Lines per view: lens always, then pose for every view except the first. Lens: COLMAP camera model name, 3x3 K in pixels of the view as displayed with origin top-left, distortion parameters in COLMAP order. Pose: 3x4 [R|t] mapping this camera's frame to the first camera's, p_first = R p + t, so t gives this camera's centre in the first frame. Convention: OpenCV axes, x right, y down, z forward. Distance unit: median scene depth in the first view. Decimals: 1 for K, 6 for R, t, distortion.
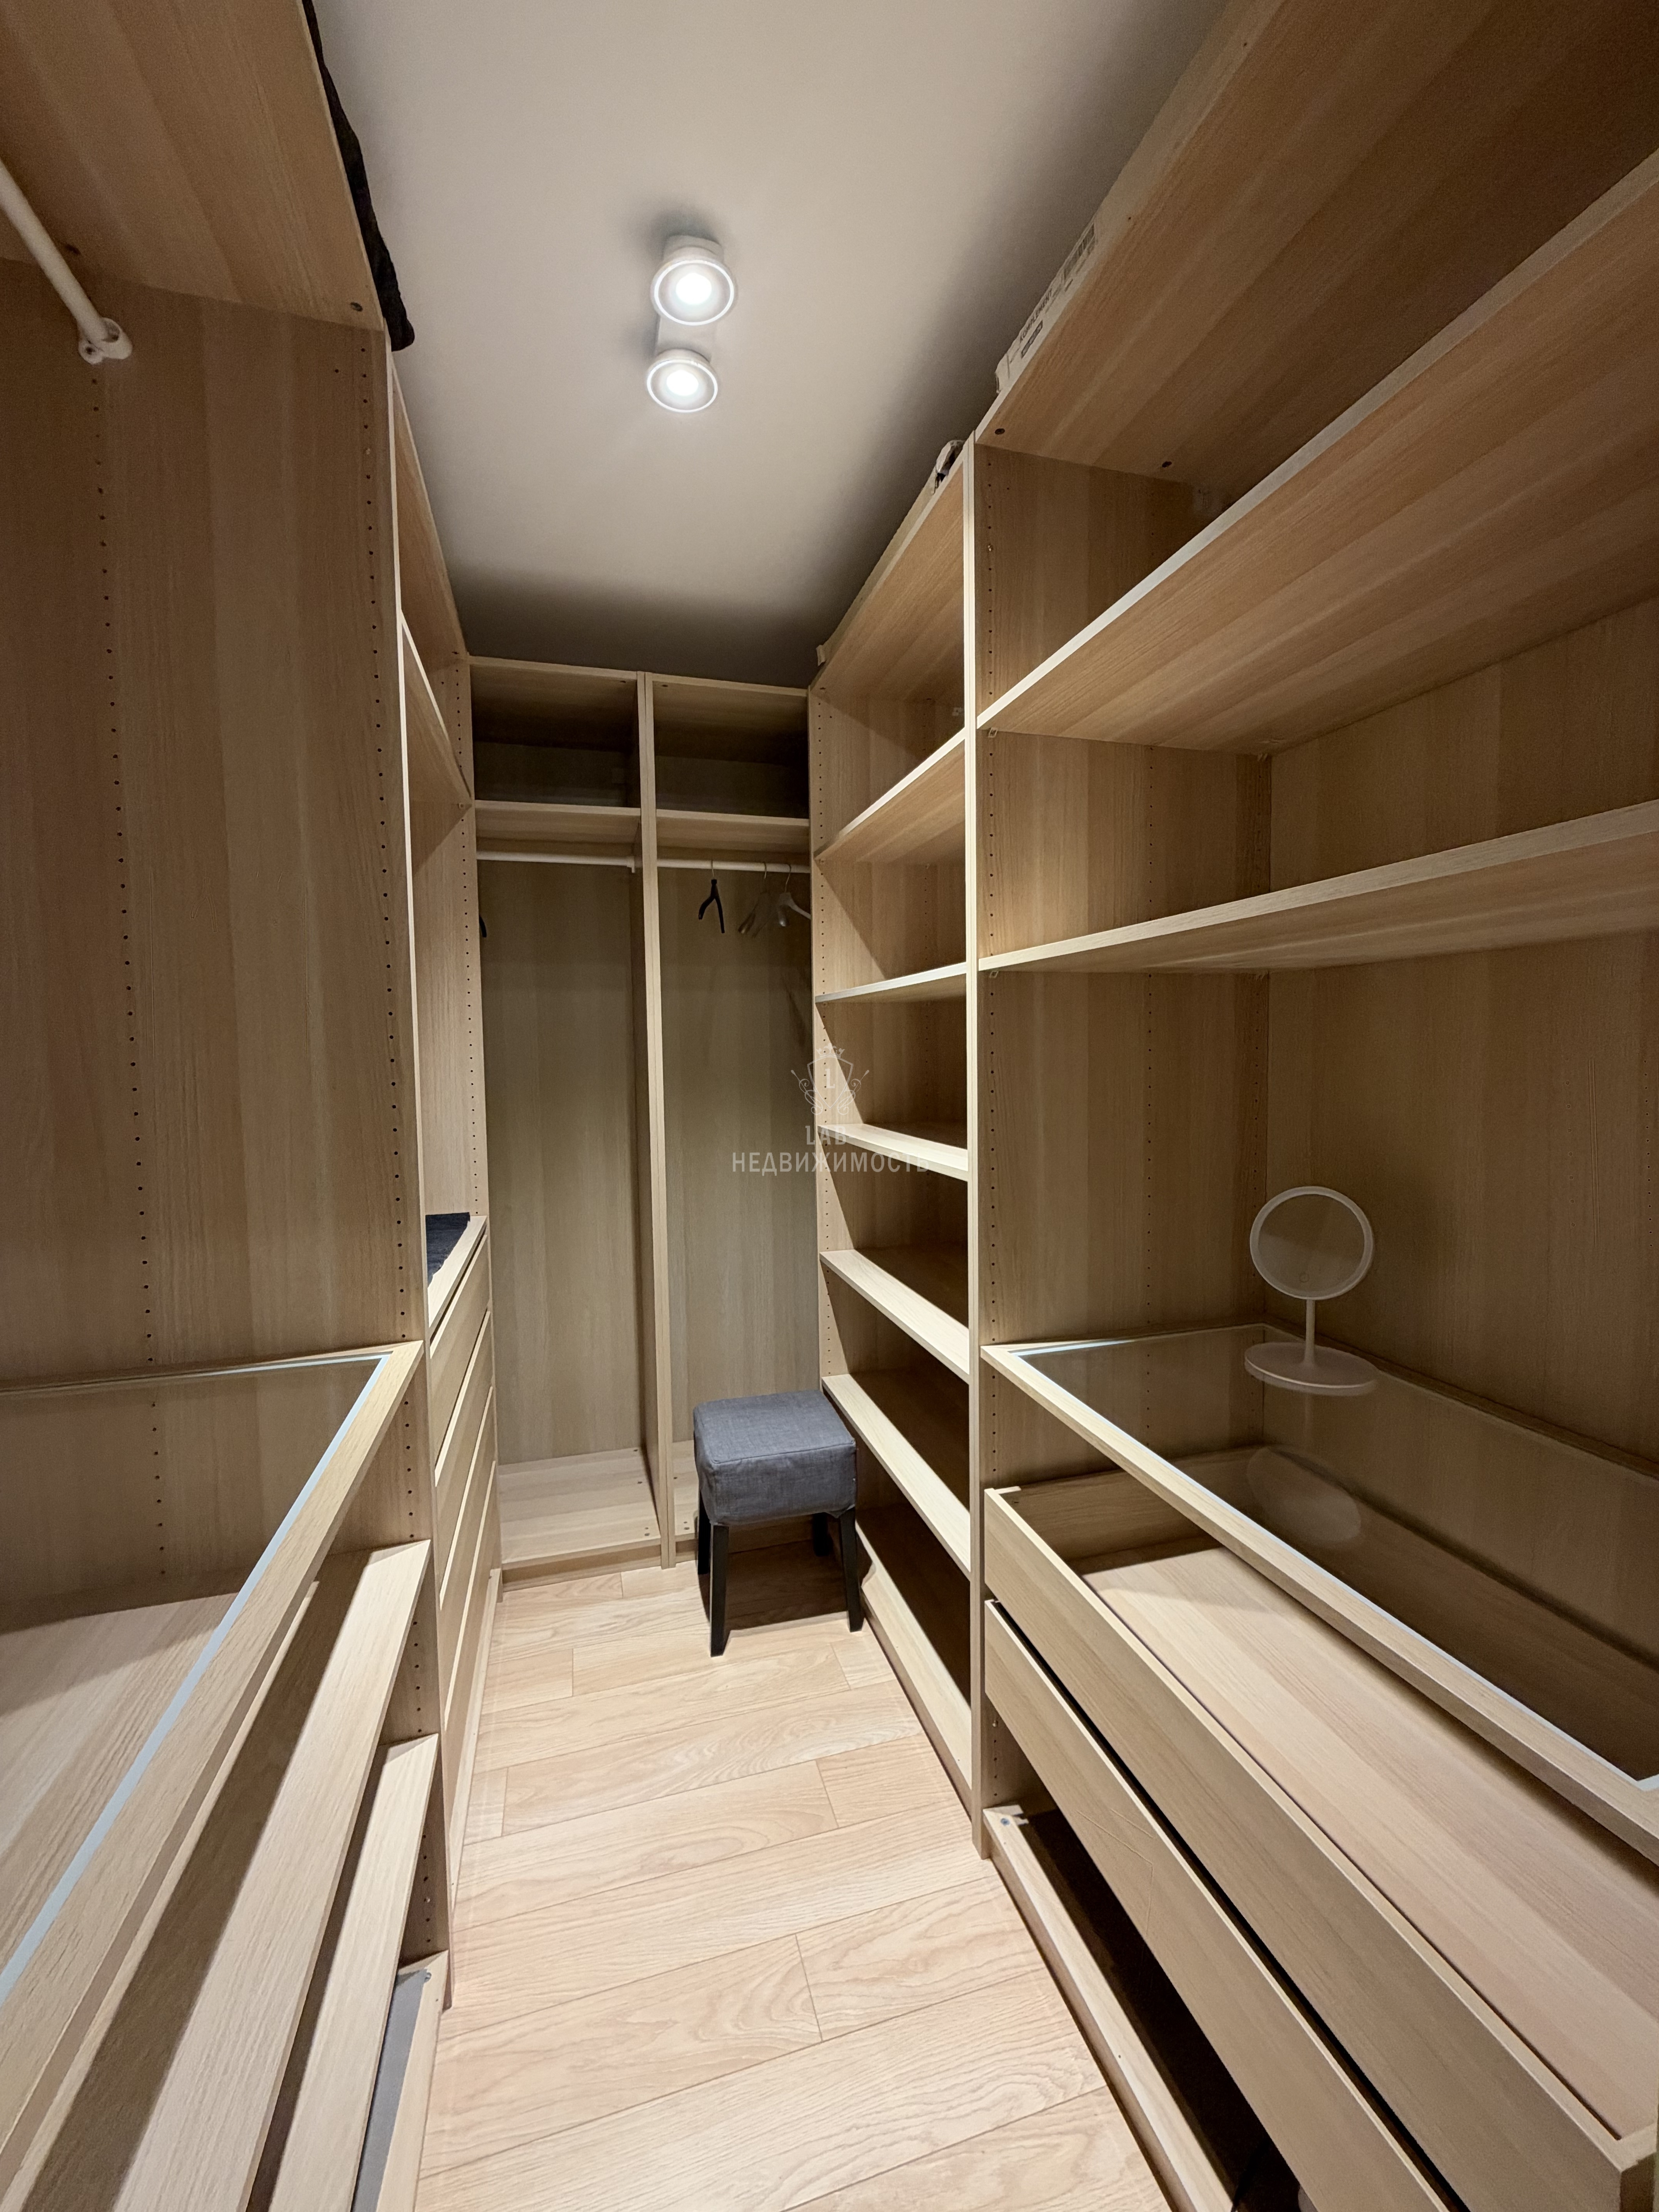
lens RADIAL K [[880.6, 0, 827.4], [0, 880.6, 1101.3], [0, 0, 1]] dist [-0.001374, 0.000649]
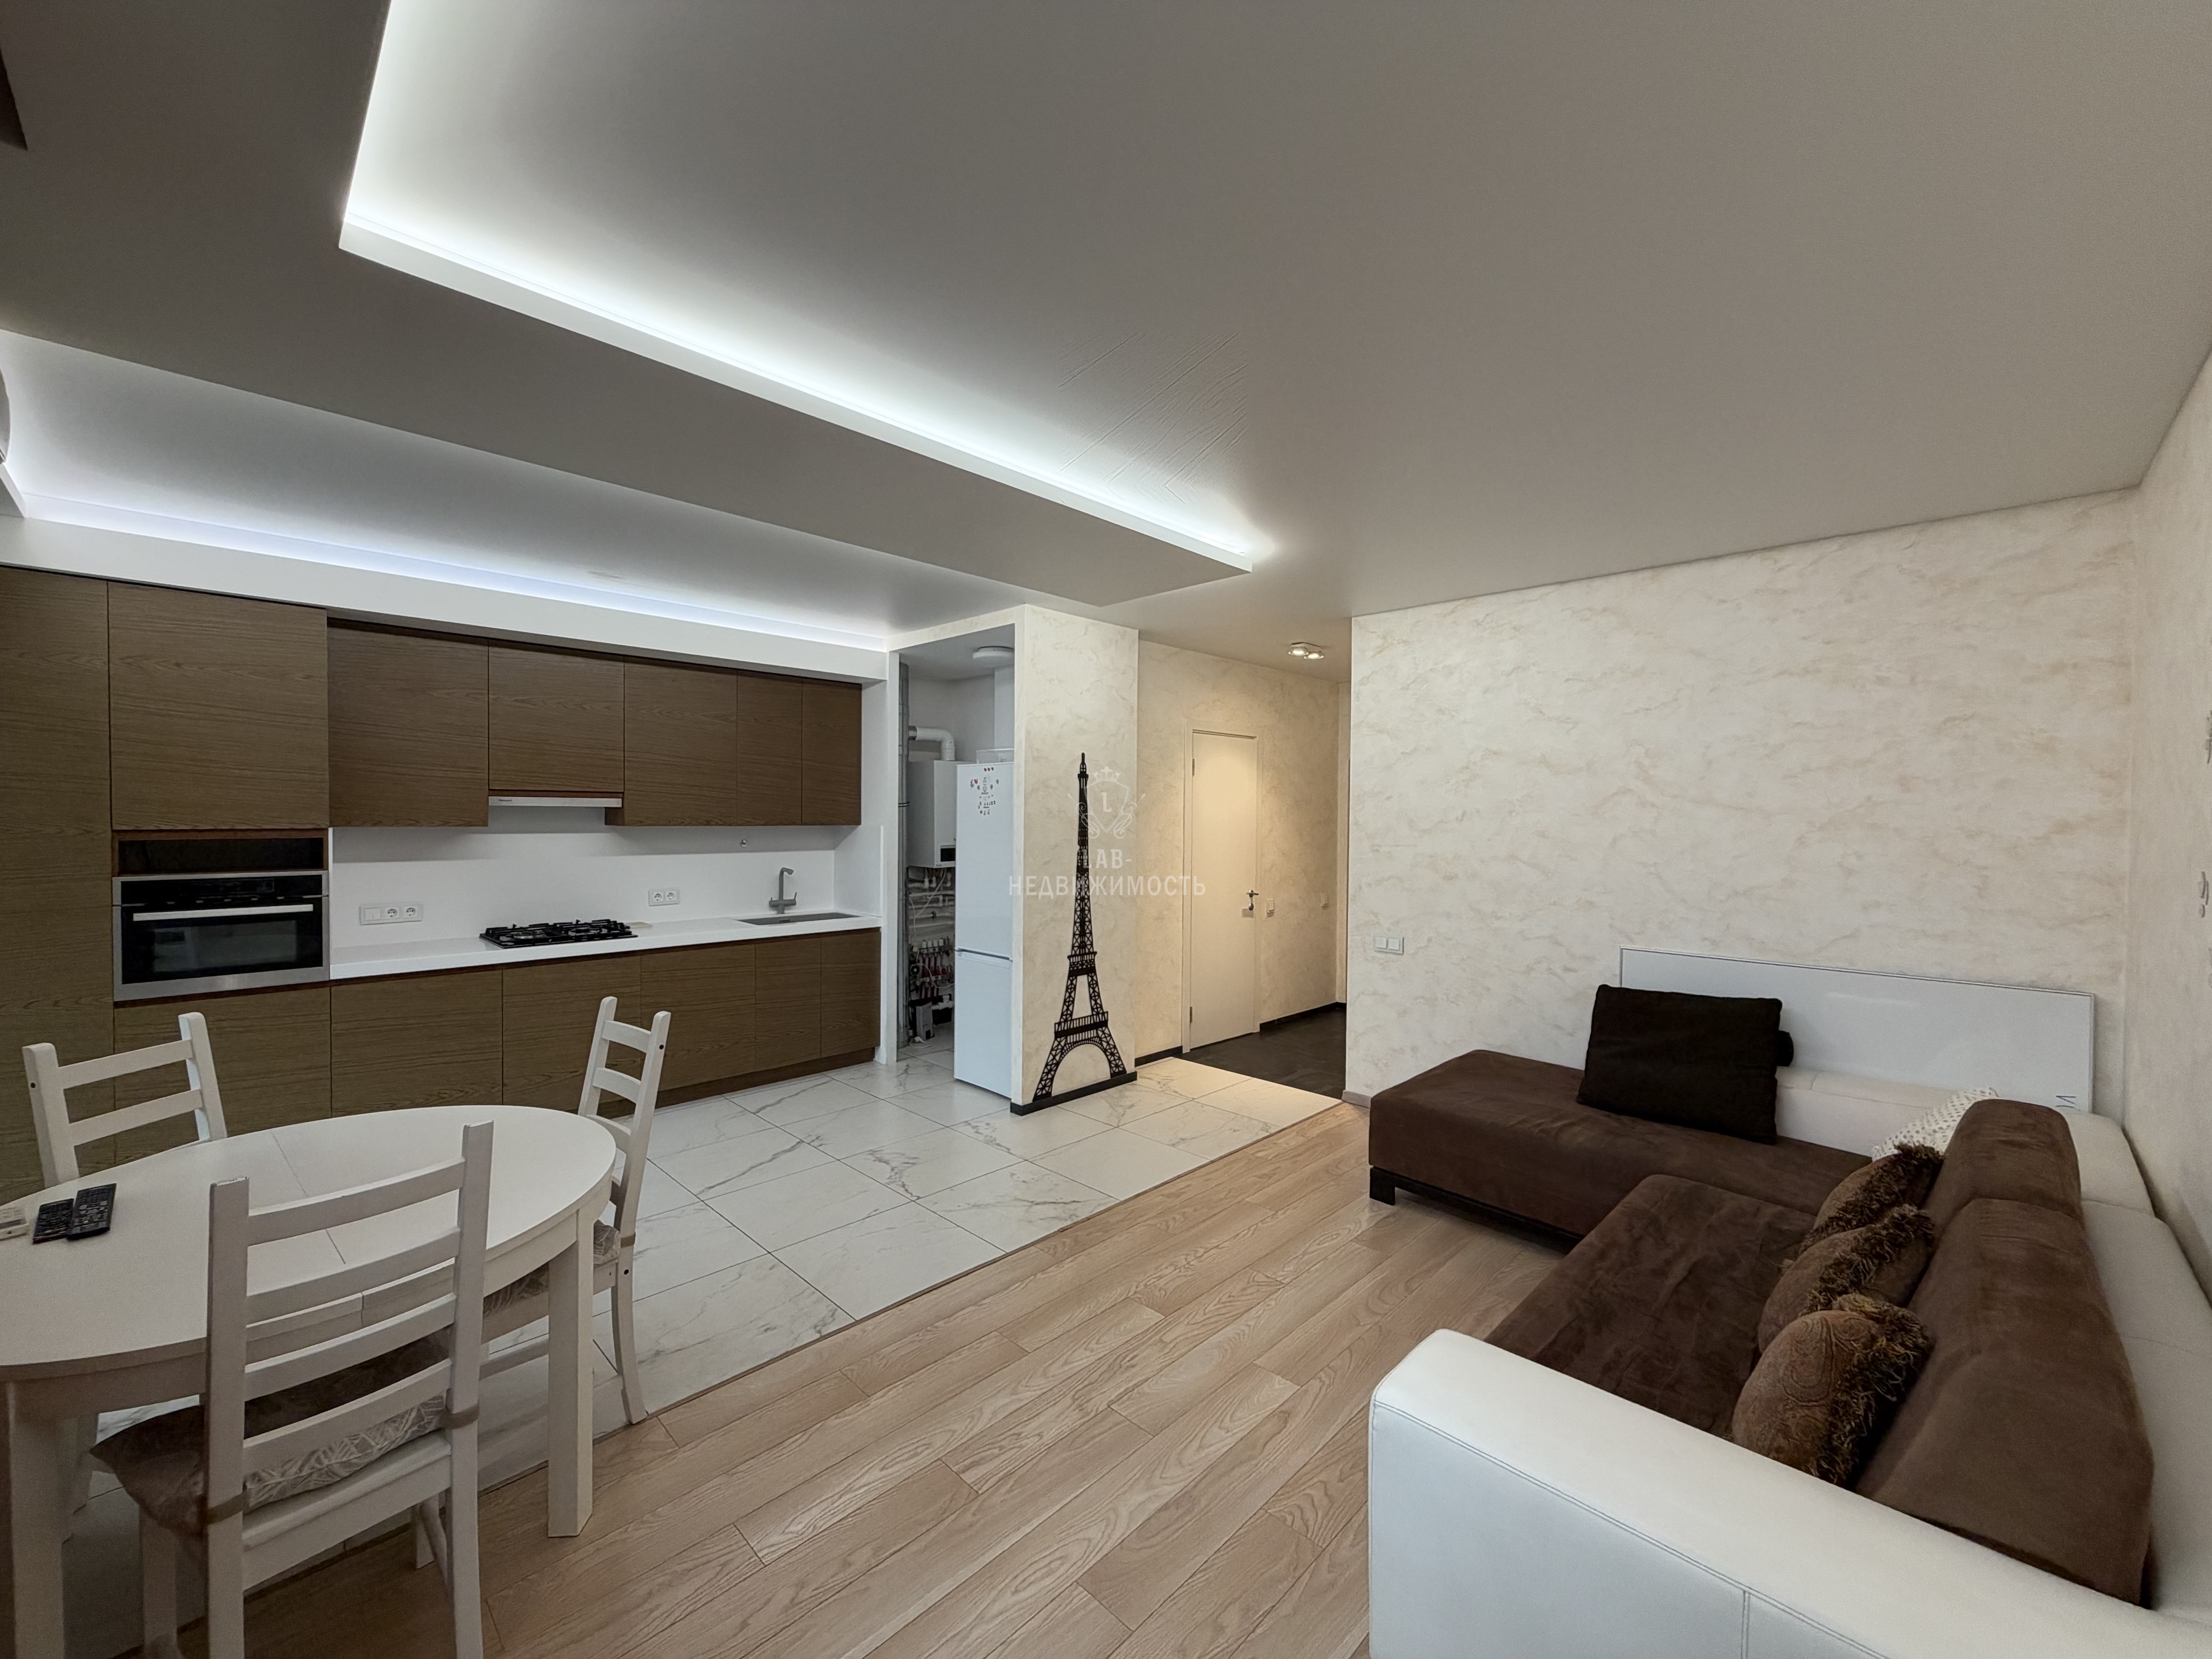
lens RADIAL K [[882.6, 0, 1101.4], [0, 882.6, 830.7], [0, 0, 1]] dist [0.000605, 0.000016]
pose [[-0.870013, 0.016724, -0.492745, 0.107290], [-0.023920, 0.996816, 0.076067, -0.181666], [0.492448, 0.077966, -0.866843, 1.618393]]
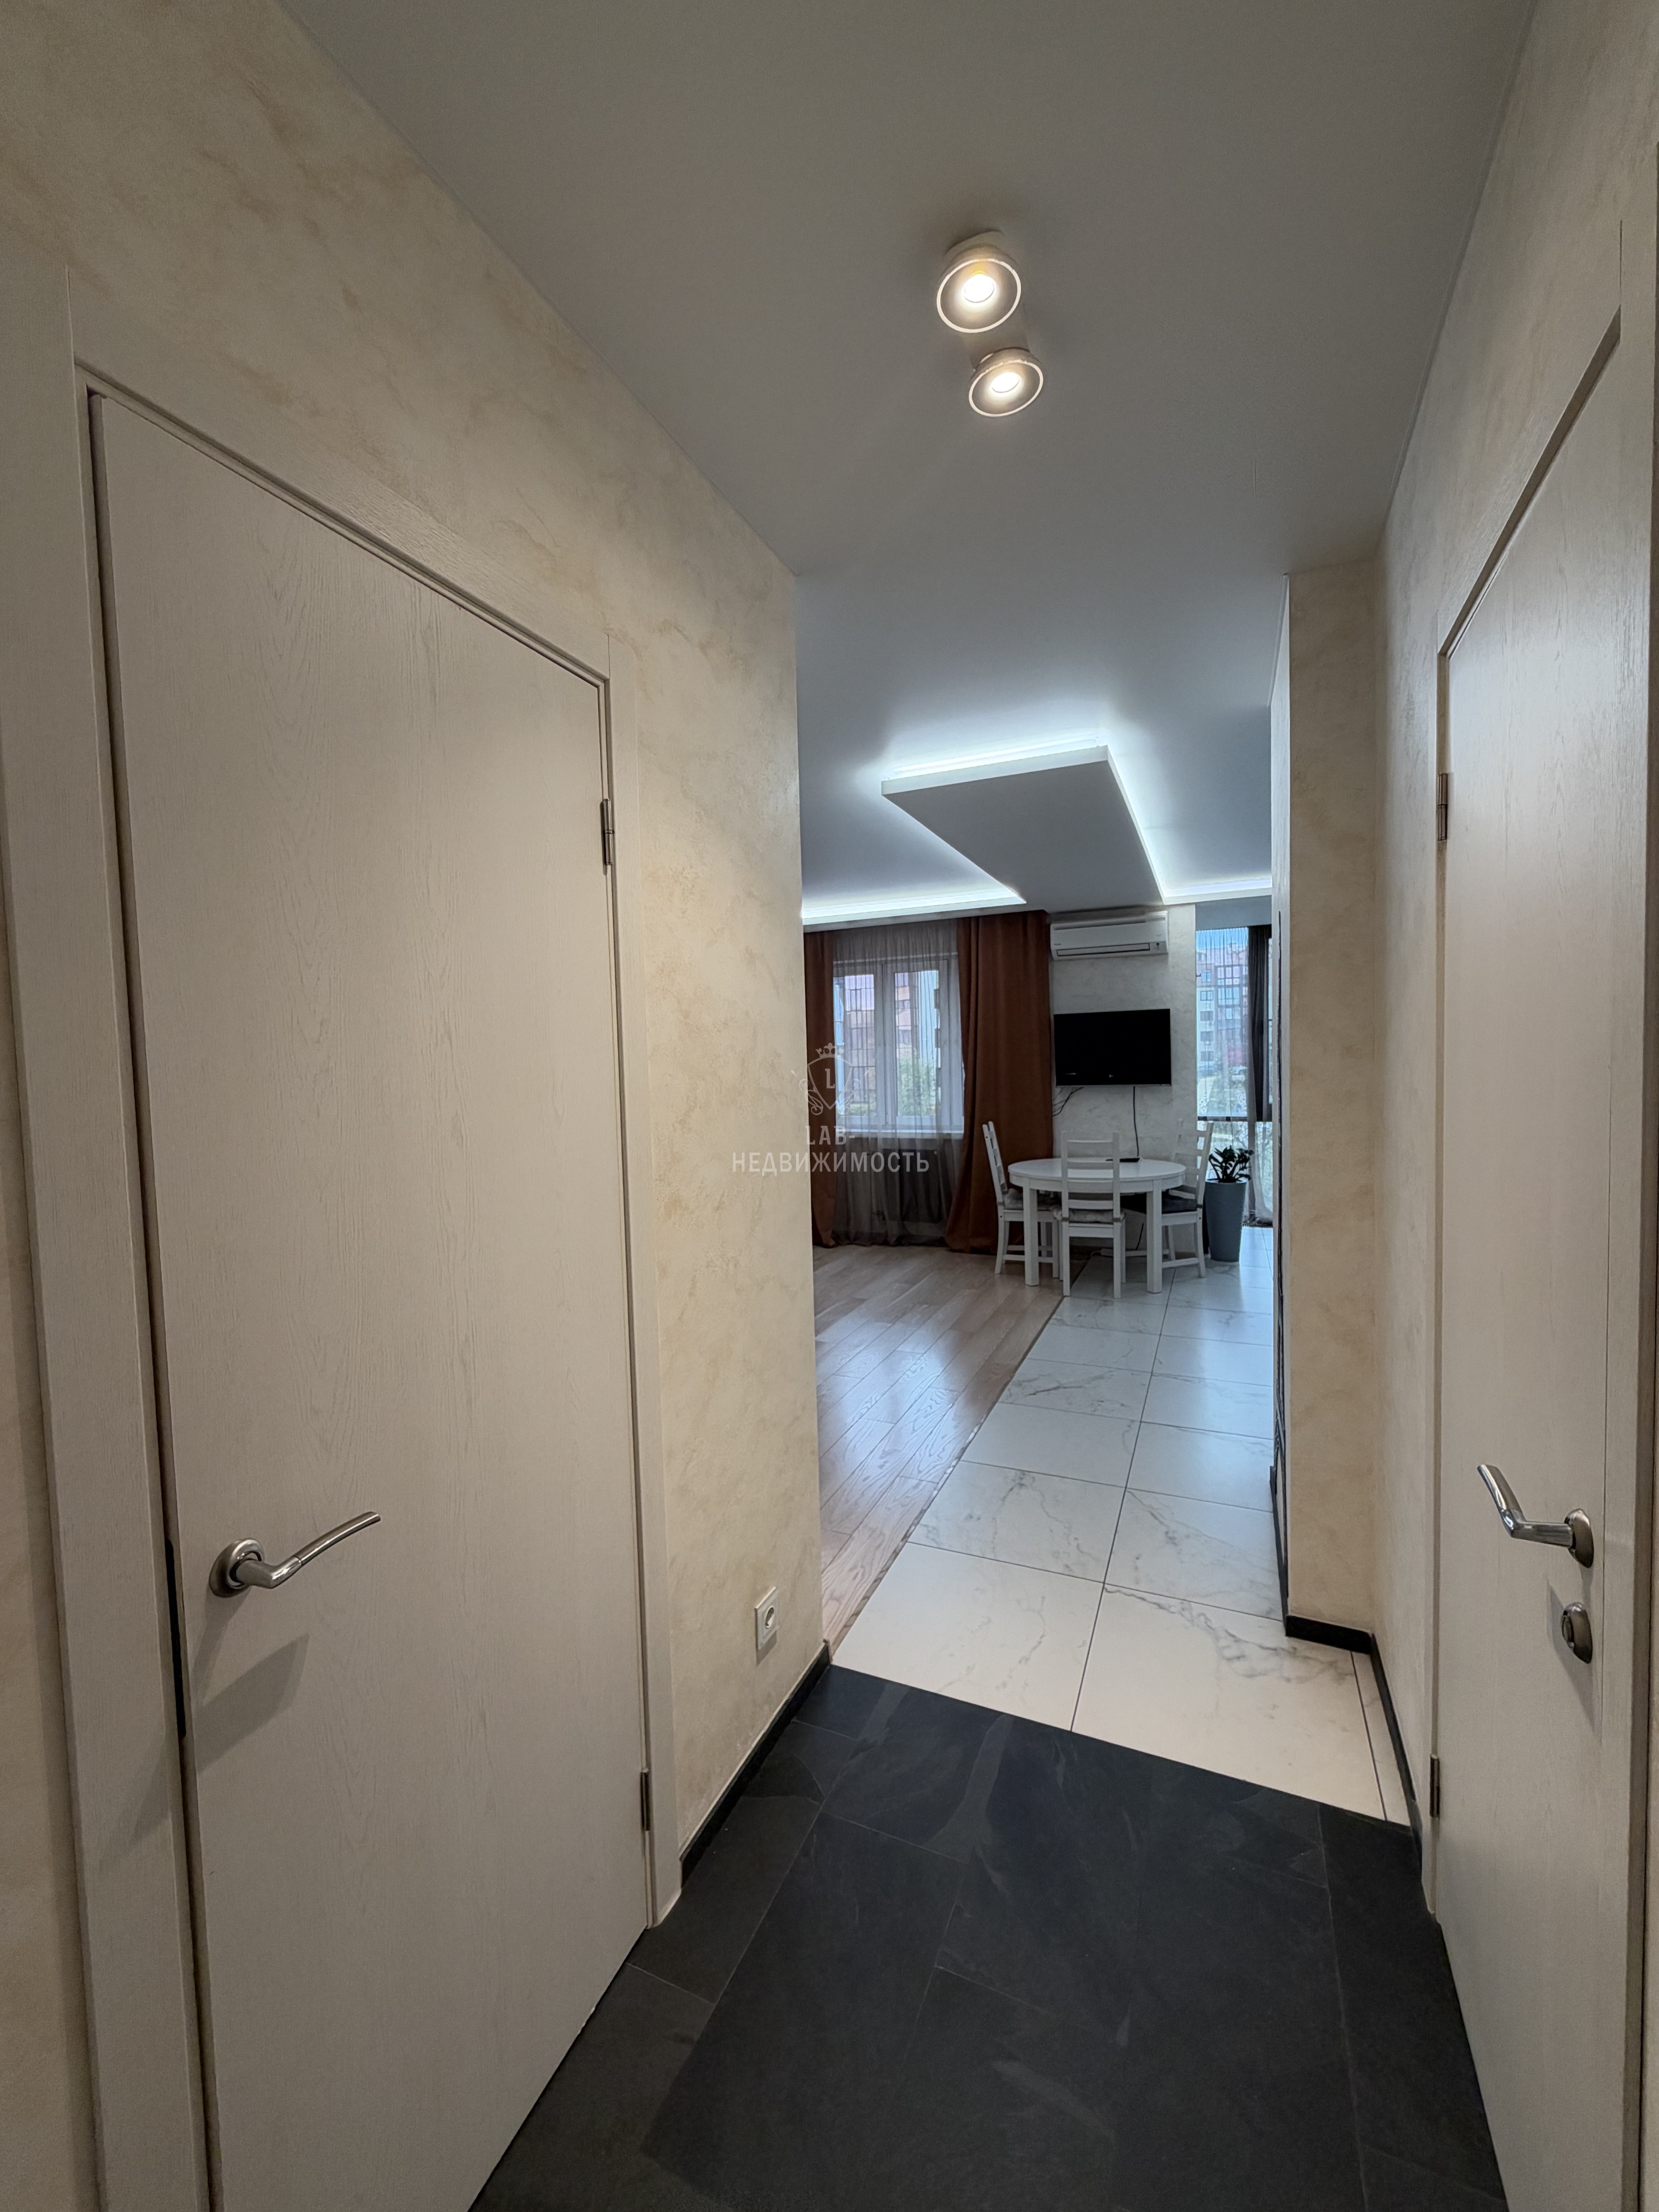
lens RADIAL K [[882.6, 0, 828.7], [0, 882.6, 1101.9], [0, 0, 1]] dist [0.000605, 0.000016]
pose [[0.647030, -0.038283, 0.761503, -2.489548], [0.063434, 0.997979, -0.003727, 0.033631], [-0.759822, 0.050717, 0.648150, -0.870356]]
